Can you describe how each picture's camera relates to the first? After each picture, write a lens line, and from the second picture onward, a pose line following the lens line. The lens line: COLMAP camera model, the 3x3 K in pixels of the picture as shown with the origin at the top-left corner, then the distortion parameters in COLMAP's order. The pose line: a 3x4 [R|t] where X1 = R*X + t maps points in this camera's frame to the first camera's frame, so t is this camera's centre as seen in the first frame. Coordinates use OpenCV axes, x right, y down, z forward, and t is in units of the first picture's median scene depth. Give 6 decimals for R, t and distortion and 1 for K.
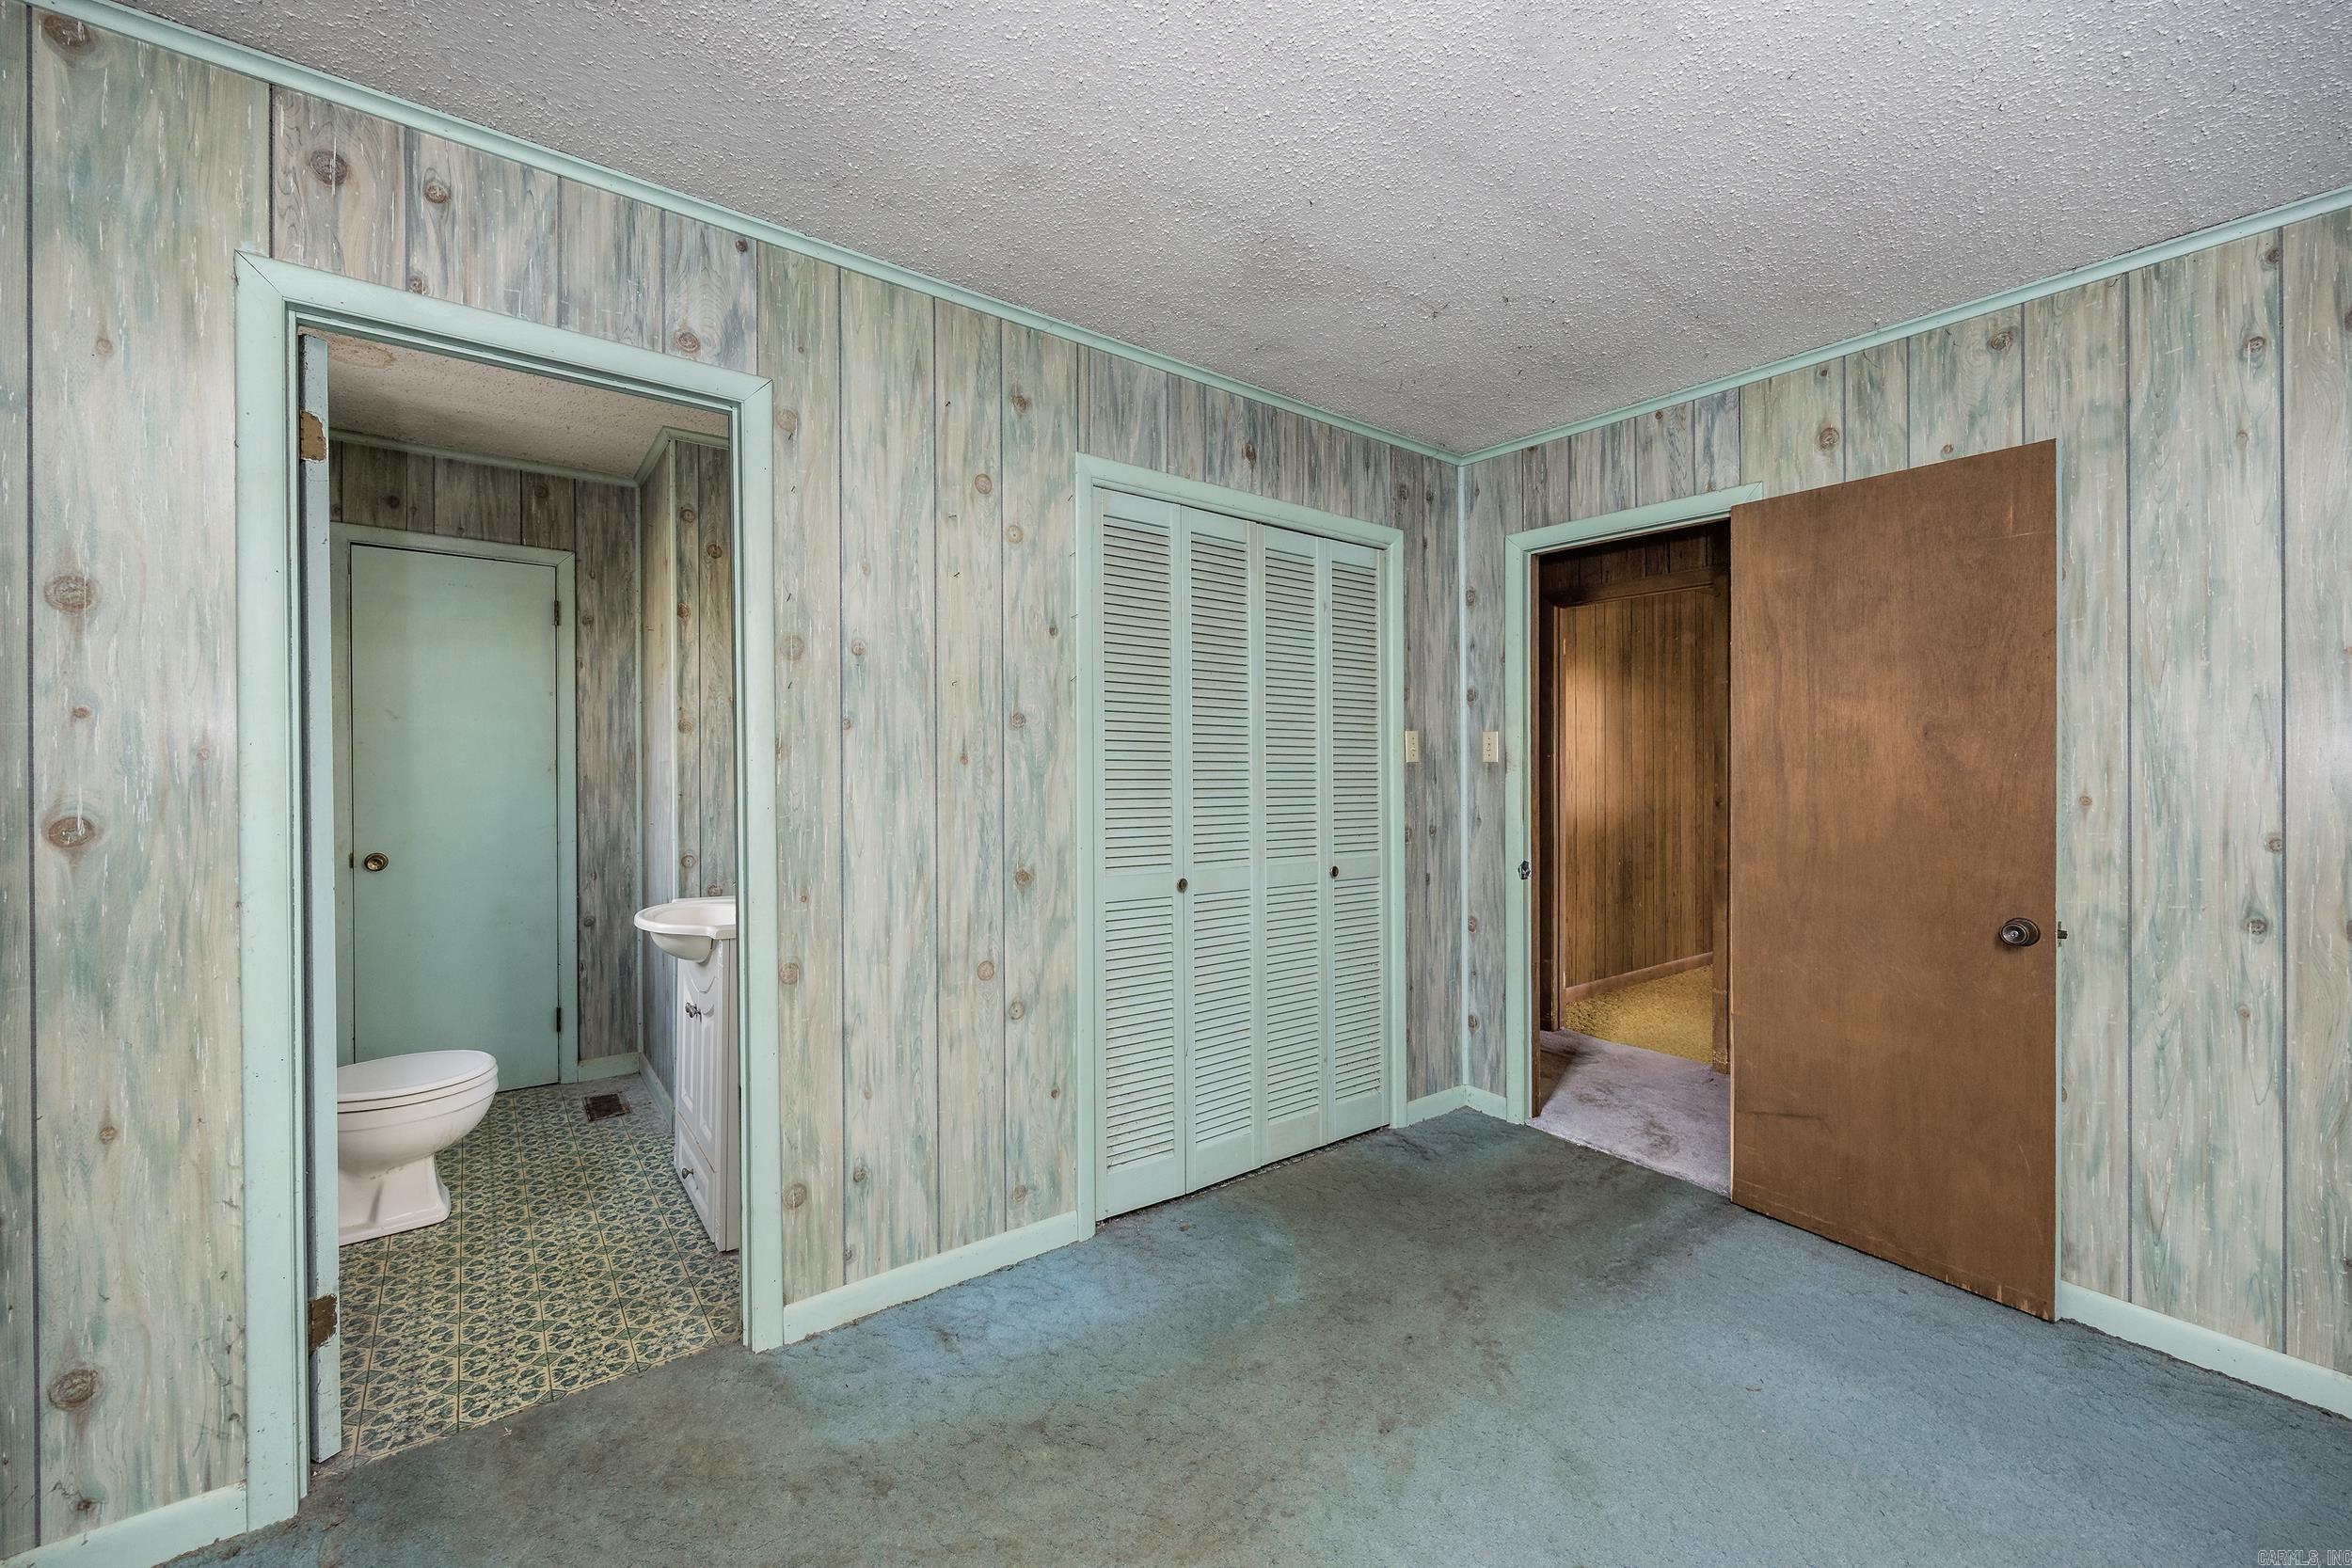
lens RADIAL K [[958.8, 0, 1161.7], [0, 958.8, 776.6], [0, 0, 1]] dist [-0.008825, -0.000067]
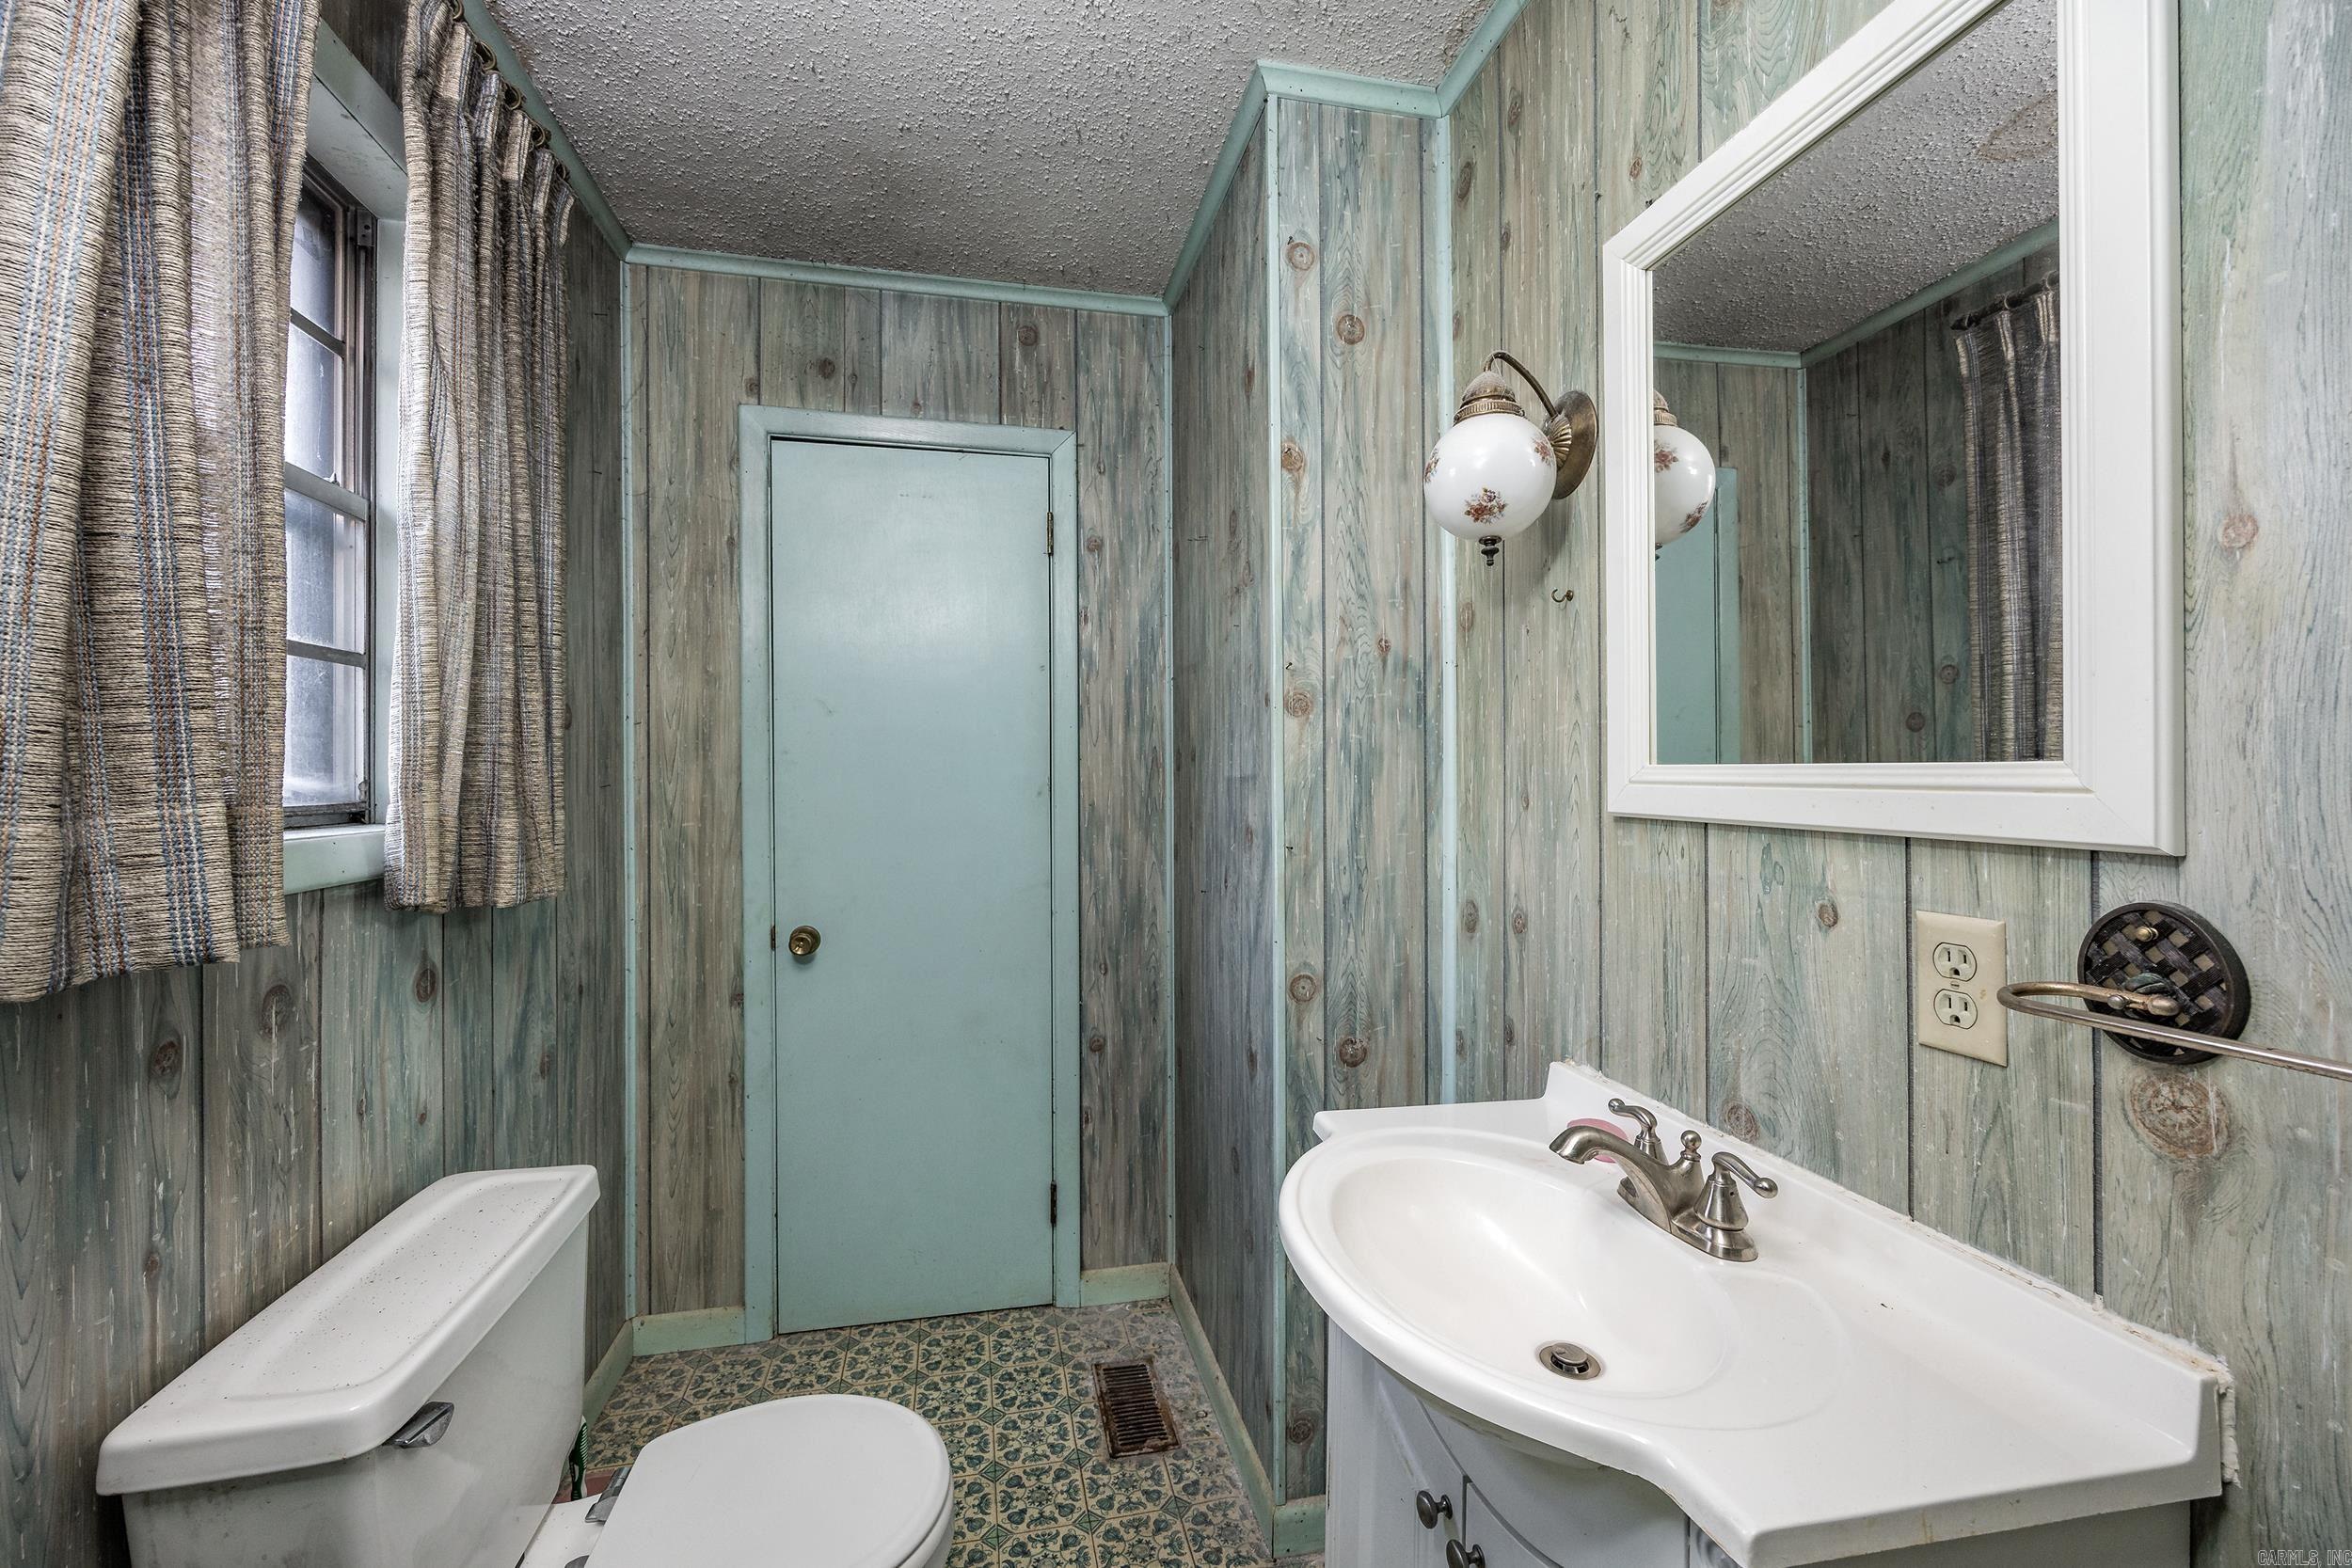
lens RADIAL K [[957.0, 0, 1176.5], [0, 957.0, 783.6], [0, 0, 1]] dist [-0.001068, 0.000005]
pose [[0.917815, -0.005586, -0.396970, -0.316061], [0.002405, 0.999961, -0.008511, -0.007503], [0.397002, 0.006857, 0.917792, 0.469737]]
